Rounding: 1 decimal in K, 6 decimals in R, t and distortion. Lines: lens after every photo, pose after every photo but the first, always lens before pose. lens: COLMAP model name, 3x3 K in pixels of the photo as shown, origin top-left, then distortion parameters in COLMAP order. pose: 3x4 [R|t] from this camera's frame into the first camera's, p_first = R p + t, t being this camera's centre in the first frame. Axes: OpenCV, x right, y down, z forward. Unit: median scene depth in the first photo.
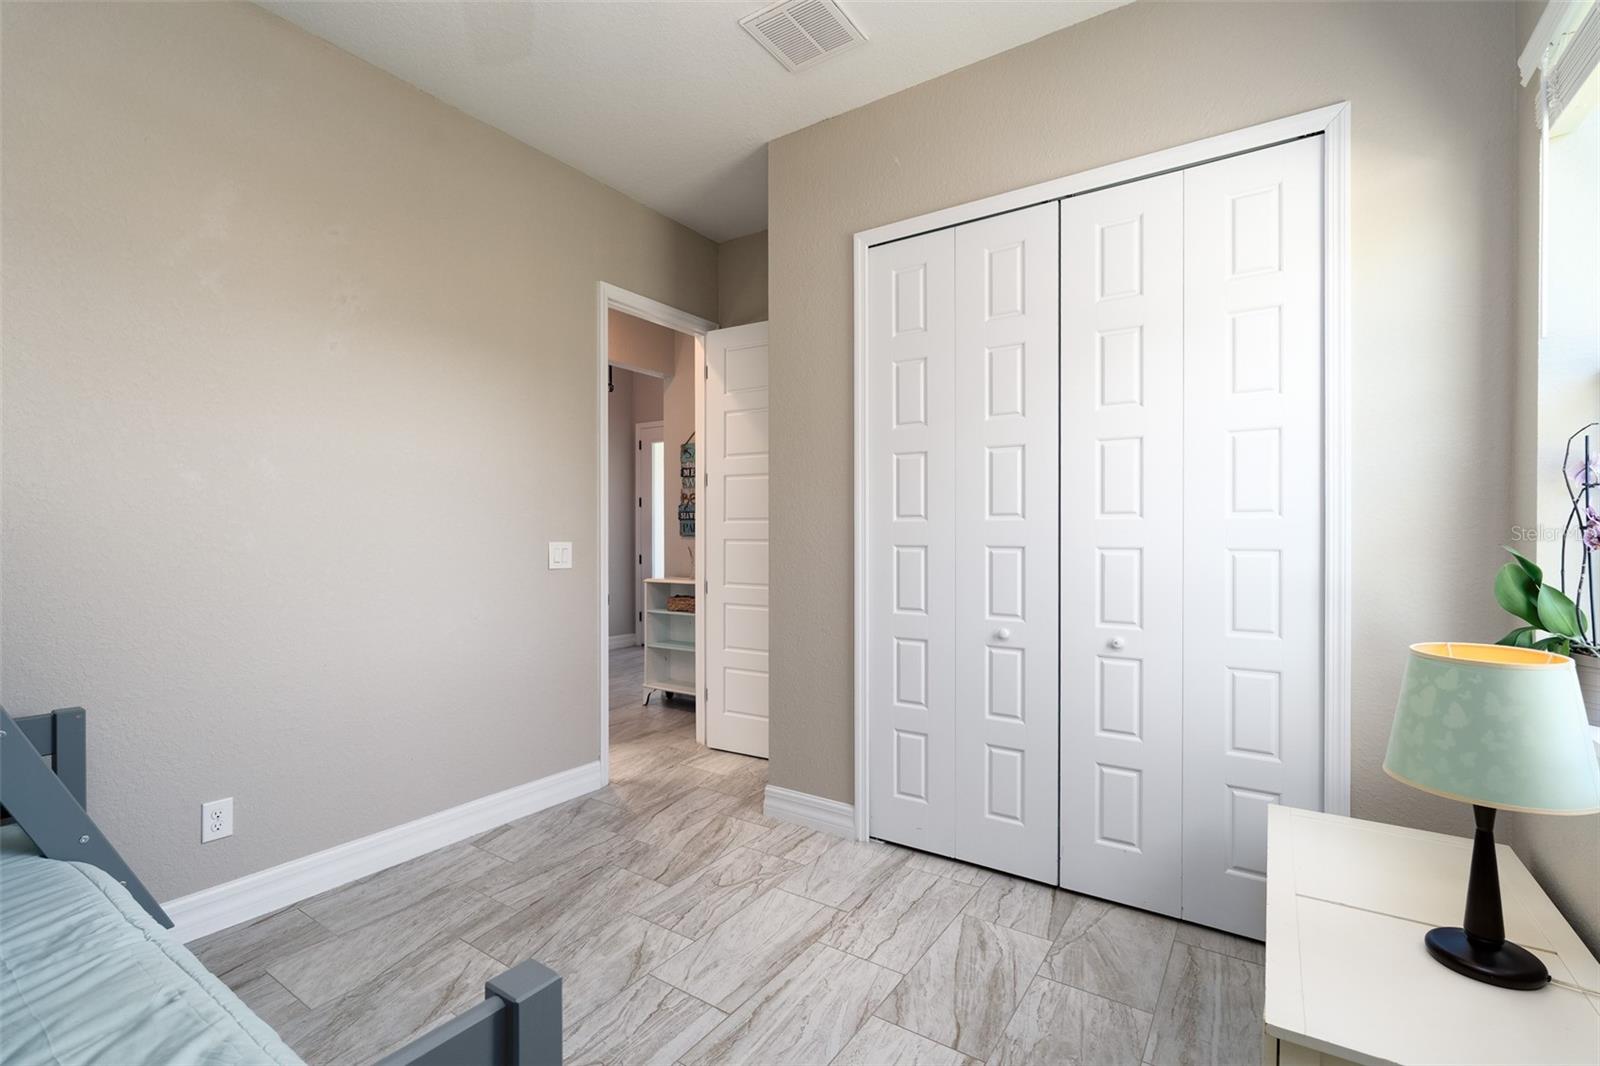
lens RADIAL K [[709.9, 0, 798.9], [0, 709.9, 534.1], [0, 0, 1]] dist [0.001600, 0.000015]
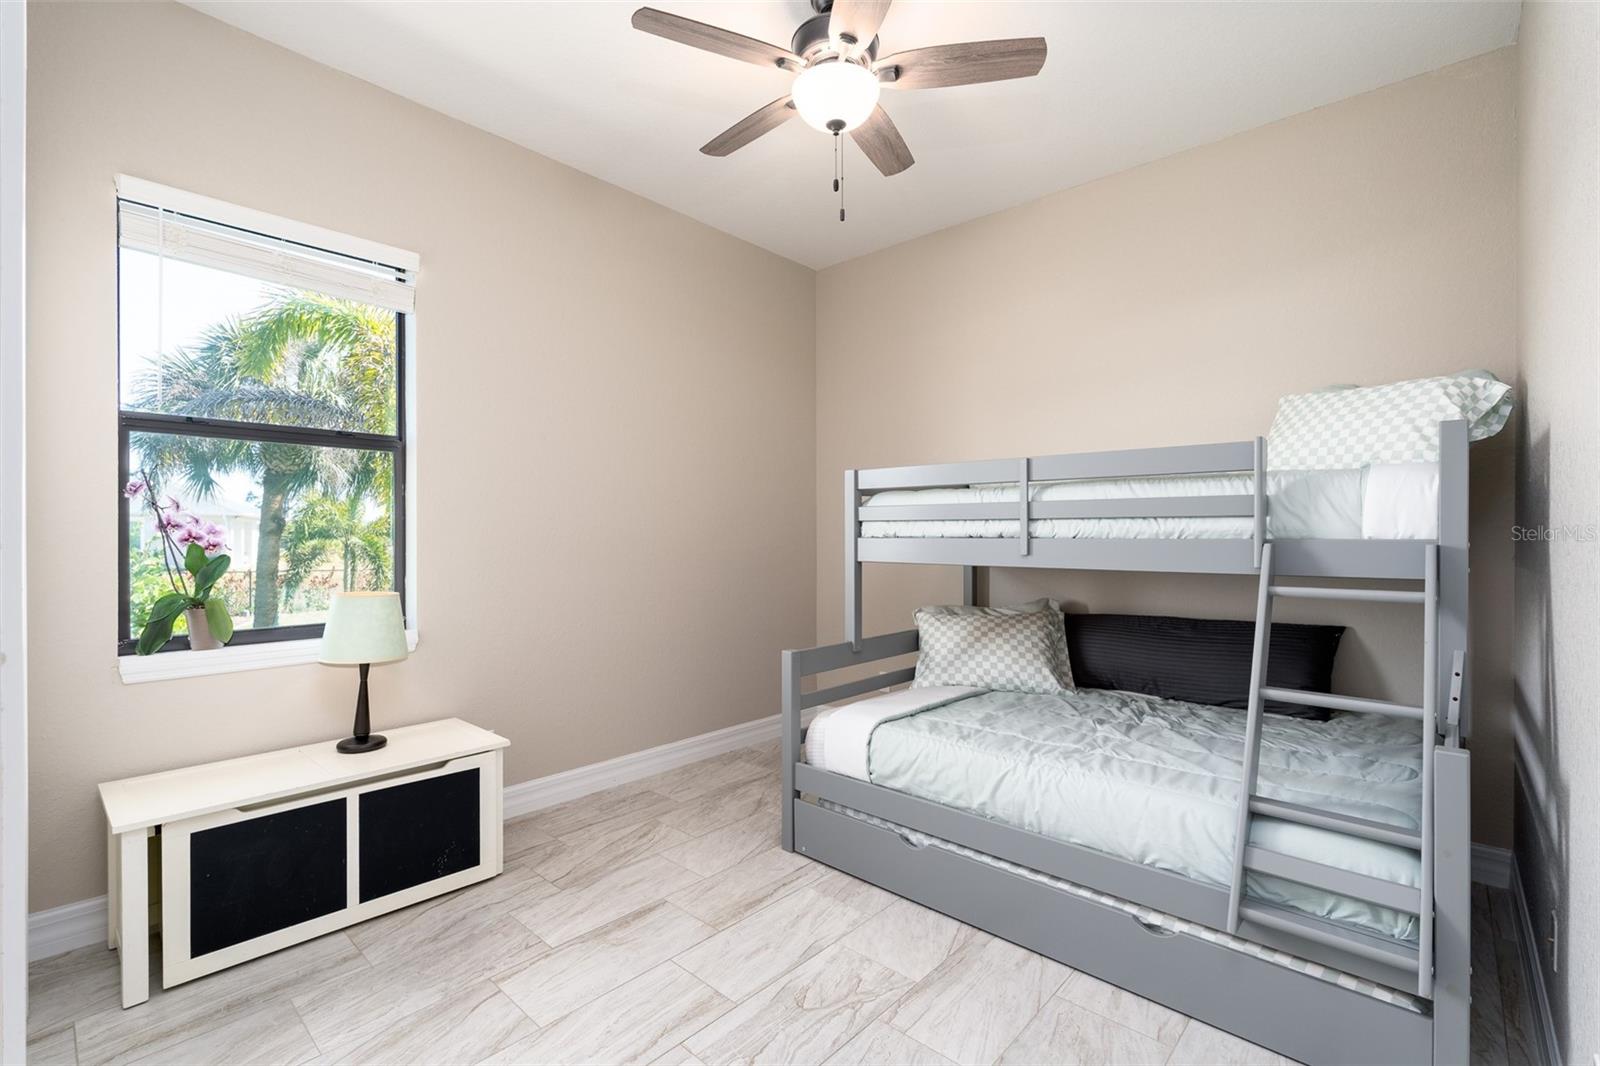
lens RADIAL K [[709.9, 0, 798.0], [0, 709.9, 535.3], [0, 0, 1]] dist [0.001600, 0.000015]
pose [[-0.989032, -0.000520, 0.147697, -0.399586], [-0.000053, 0.999995, 0.003165, -0.011265], [-0.147698, 0.003122, -0.989028, 1.943458]]
